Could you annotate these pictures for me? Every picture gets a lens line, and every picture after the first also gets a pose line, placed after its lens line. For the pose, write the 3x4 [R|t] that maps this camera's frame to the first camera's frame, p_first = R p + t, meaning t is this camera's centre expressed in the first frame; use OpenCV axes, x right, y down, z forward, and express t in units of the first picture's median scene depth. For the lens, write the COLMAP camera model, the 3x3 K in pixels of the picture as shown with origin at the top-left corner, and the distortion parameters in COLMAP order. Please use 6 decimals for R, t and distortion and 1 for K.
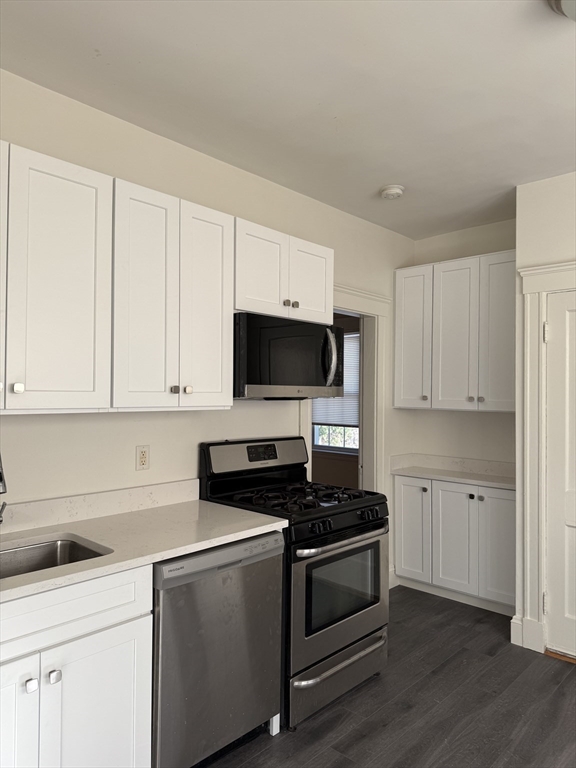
lens RADIAL K [[540.0, 0, 288.0], [0, 540.0, 384.0], [0, 0, 1]] dist [0.044857, -0.001007]
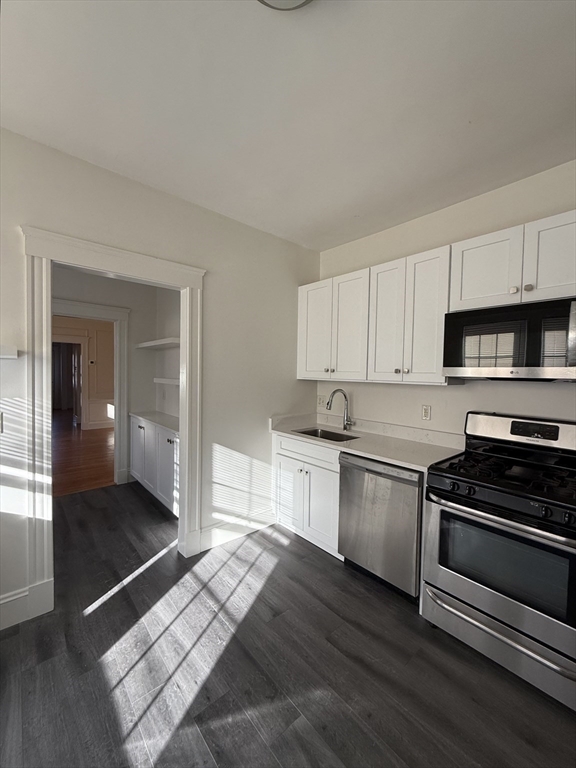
lens RADIAL K [[307.7, 0, 288.0], [0, 307.7, 384.0], [0, 0, 1]] dist [0.001233, 0.000251]
pose [[-0.093453, 0.019557, -0.995432, 0.328691], [-0.006371, 0.999775, 0.020241, 0.013841], [0.995603, 0.008234, -0.093307, 0.306042]]
